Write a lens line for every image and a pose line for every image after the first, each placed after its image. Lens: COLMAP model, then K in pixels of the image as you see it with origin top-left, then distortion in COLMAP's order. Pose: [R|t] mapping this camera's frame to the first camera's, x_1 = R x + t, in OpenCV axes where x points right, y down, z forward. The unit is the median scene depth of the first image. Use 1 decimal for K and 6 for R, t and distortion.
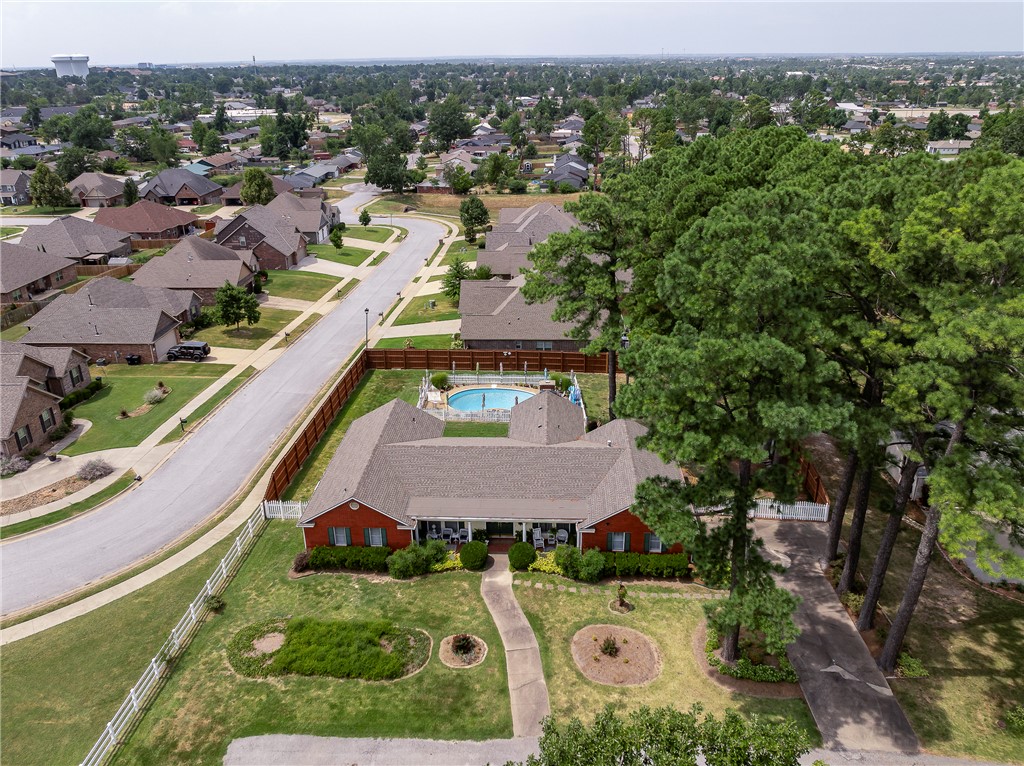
lens RADIAL K [[720.3, 0, 512.0], [0, 720.3, 383.0], [0, 0, 1]] dist [-0.017703, -0.000412]
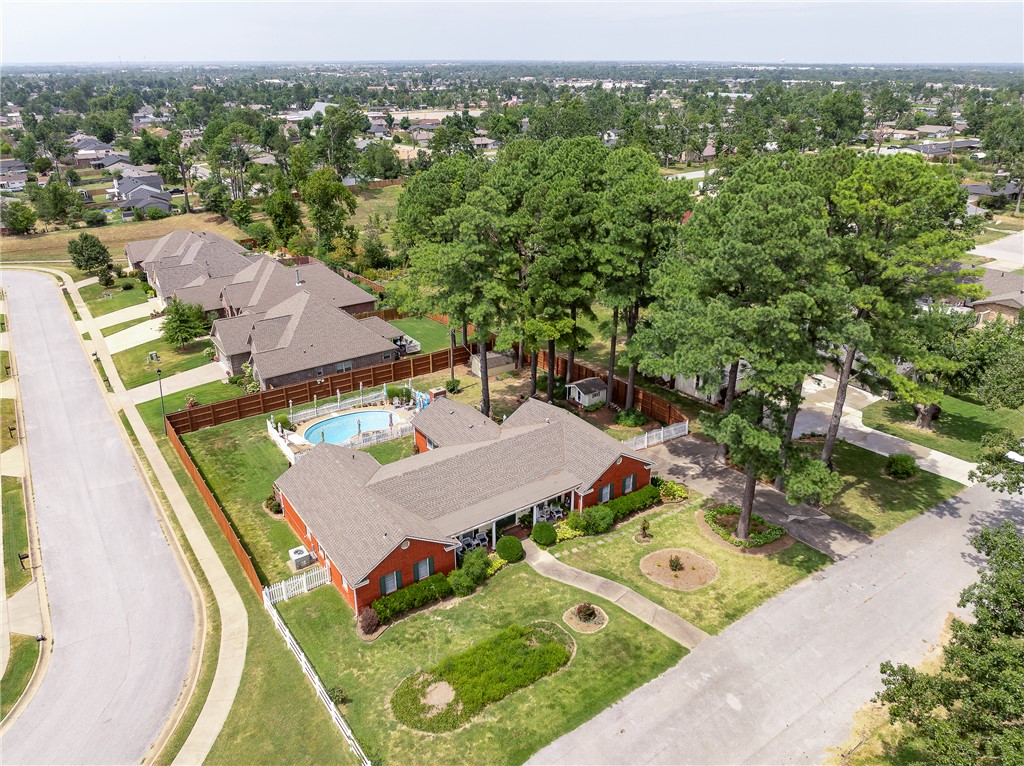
lens RADIAL K [[720.3, 0, 512.0], [0, 720.3, 383.0], [0, 0, 1]] dist [-0.017703, -0.000412]
pose [[0.794398, -0.237071, 0.559221, -0.592740], [0.242480, 0.967917, 0.065876, -0.069115], [-0.556897, 0.083268, 0.826397, 0.097040]]
